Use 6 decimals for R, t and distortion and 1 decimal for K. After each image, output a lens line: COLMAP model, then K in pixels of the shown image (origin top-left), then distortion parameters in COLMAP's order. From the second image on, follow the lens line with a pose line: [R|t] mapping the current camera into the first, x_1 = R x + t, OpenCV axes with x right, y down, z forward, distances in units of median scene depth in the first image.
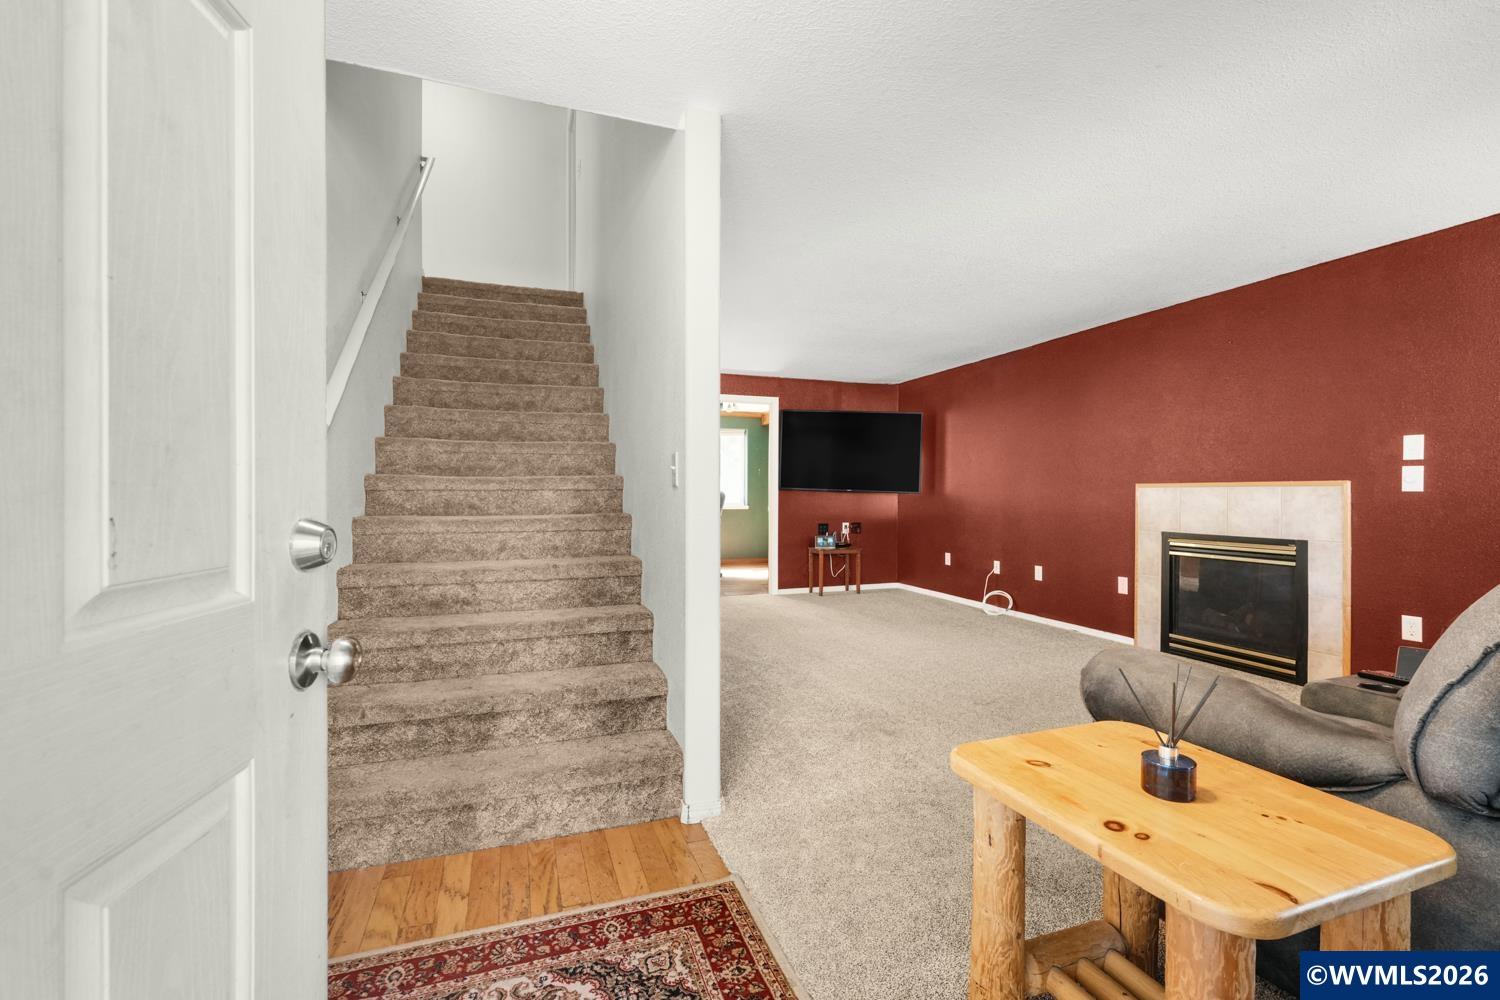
lens RADIAL K [[660.7, 0, 753.7], [0, 660.7, 502.3], [0, 0, 1]] dist [0.003947, 0.000237]
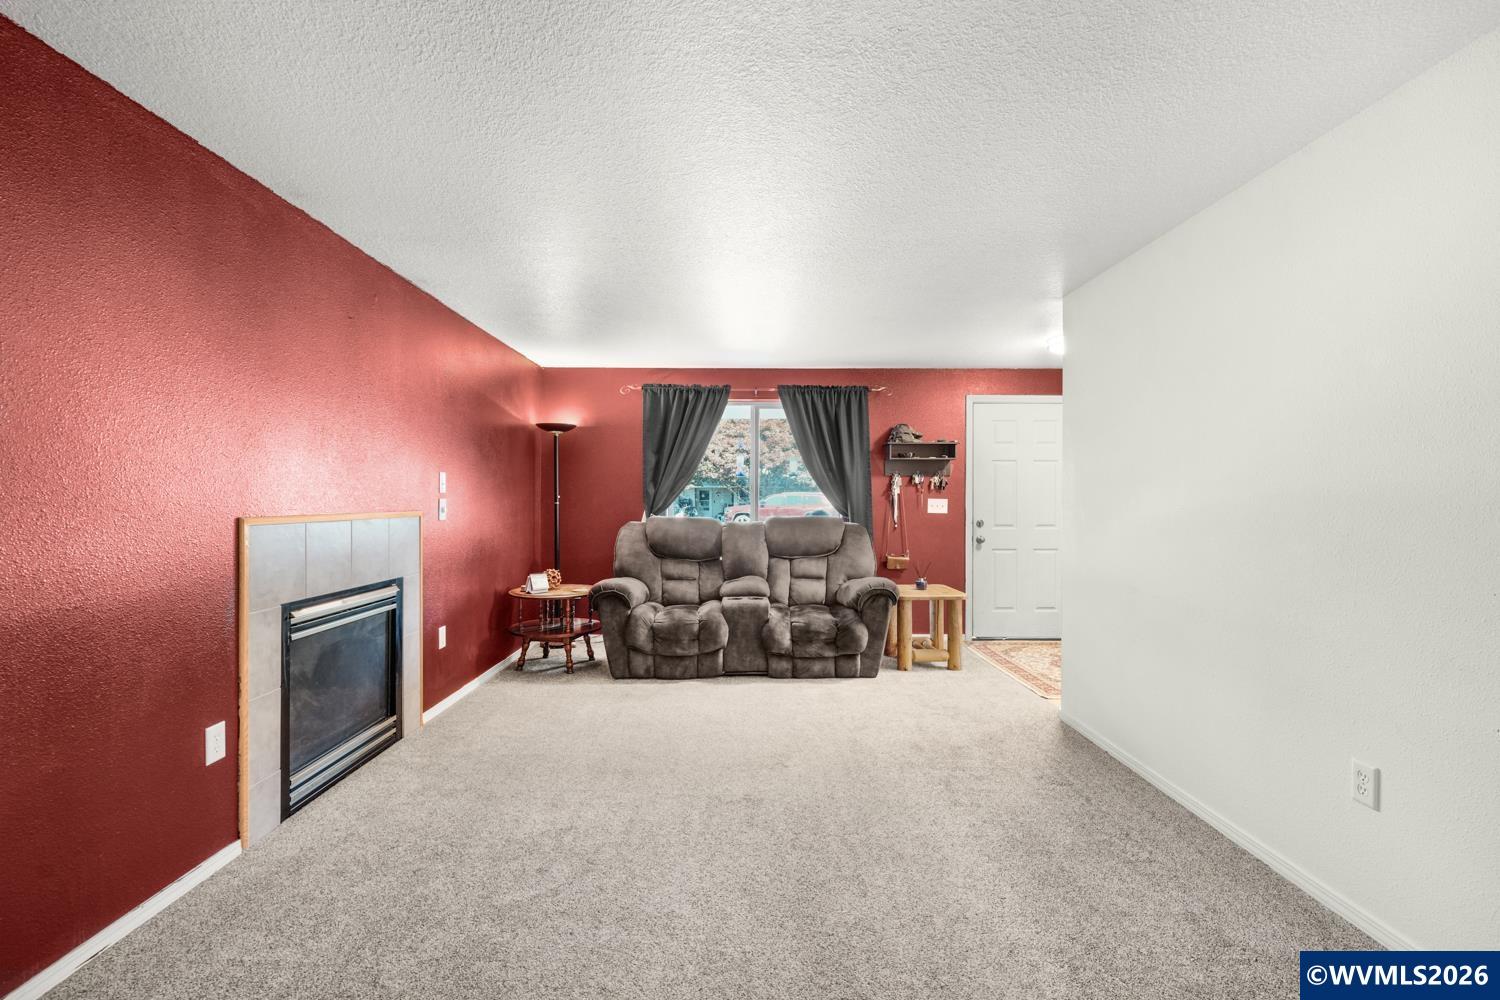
lens RADIAL K [[660.7, 0, 753.7], [0, 660.7, 502.3], [0, 0, 1]] dist [0.003947, 0.000237]
pose [[-0.944155, -0.004868, 0.329466, 0.068088], [0.000818, 0.999853, 0.017119, -0.048963], [-0.329501, 0.016432, -0.944012, 1.397150]]
